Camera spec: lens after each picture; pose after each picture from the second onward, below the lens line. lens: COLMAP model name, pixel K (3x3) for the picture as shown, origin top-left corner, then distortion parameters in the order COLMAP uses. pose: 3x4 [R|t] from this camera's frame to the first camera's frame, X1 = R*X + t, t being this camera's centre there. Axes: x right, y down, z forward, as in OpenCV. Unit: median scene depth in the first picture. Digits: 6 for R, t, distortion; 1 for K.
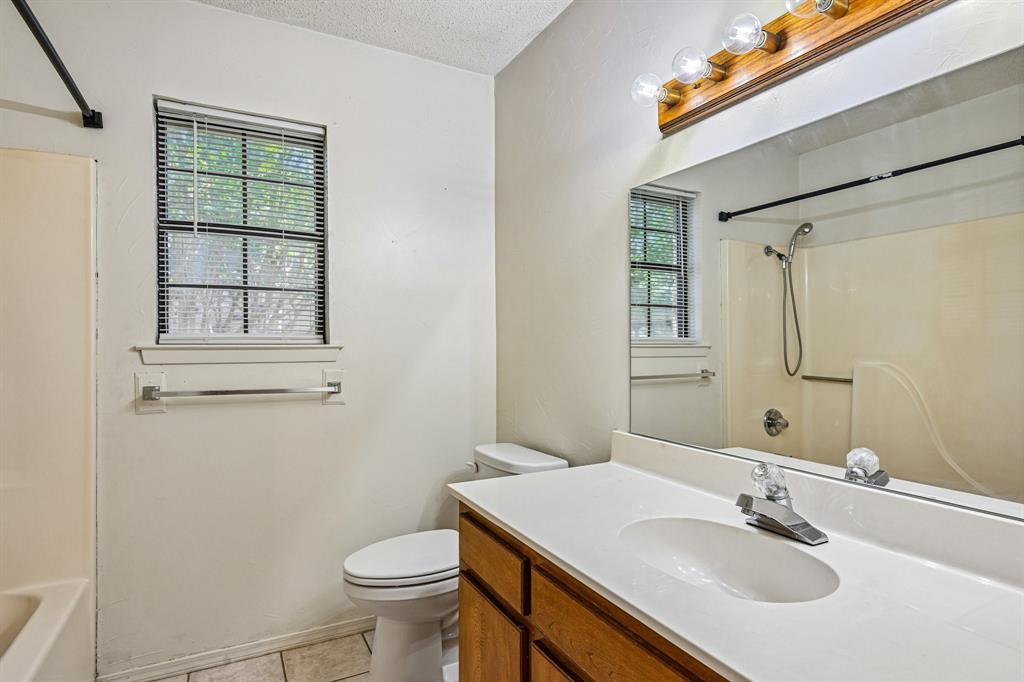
lens RADIAL K [[545.5, 0, 509.7], [0, 545.5, 343.6], [0, 0, 1]] dist [-0.022126, -0.006224]
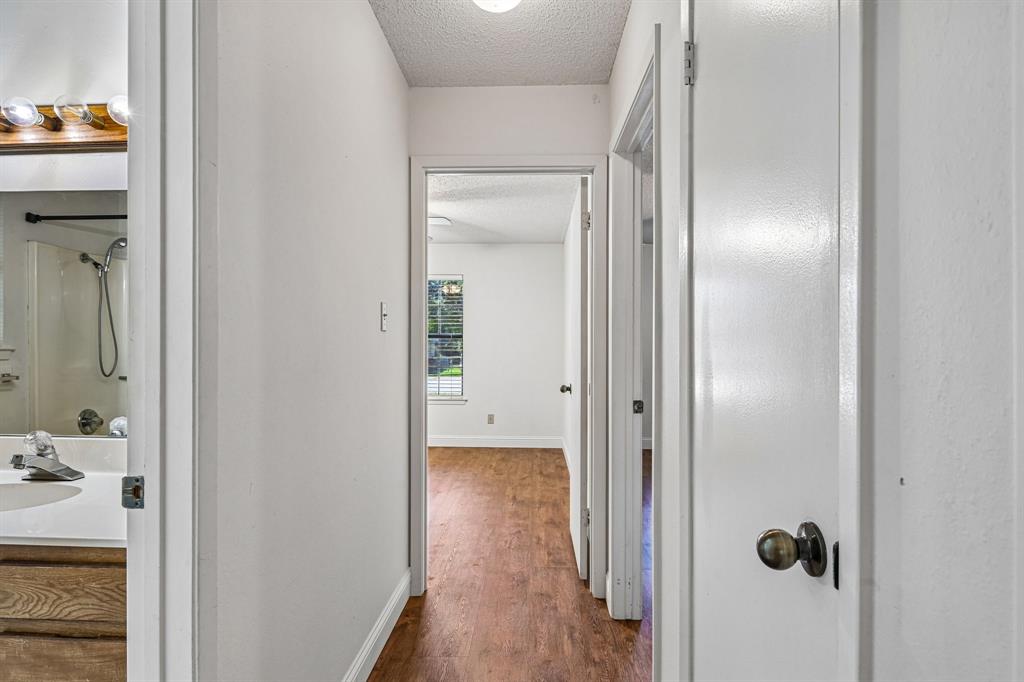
lens RADIAL K [[545.5, 0, 504.0], [0, 545.5, 350.8], [0, 0, 1]] dist [-0.022126, -0.006224]
pose [[0.475368, 0.000406, 0.879787, -0.128049], [-0.004351, 0.999989, 0.001889, 0.005638], [-0.879777, -0.004726, 0.475364, -0.559555]]
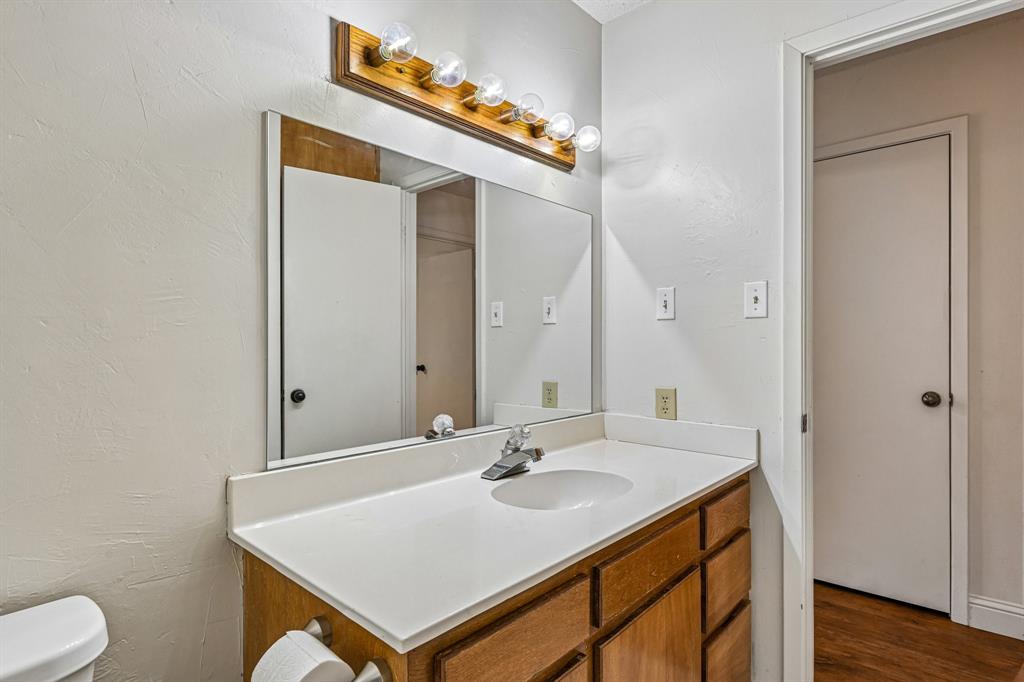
lens RADIAL K [[536.6, 0, 504.5], [0, 536.6, 342.9], [0, 0, 1]] dist [-0.014899, -0.000035]
pose [[-0.347061, 0.002725, 0.937838, -0.613419], [0.001325, 0.999996, -0.002415, 0.012170], [-0.937841, 0.000404, -0.347064, 1.162479]]
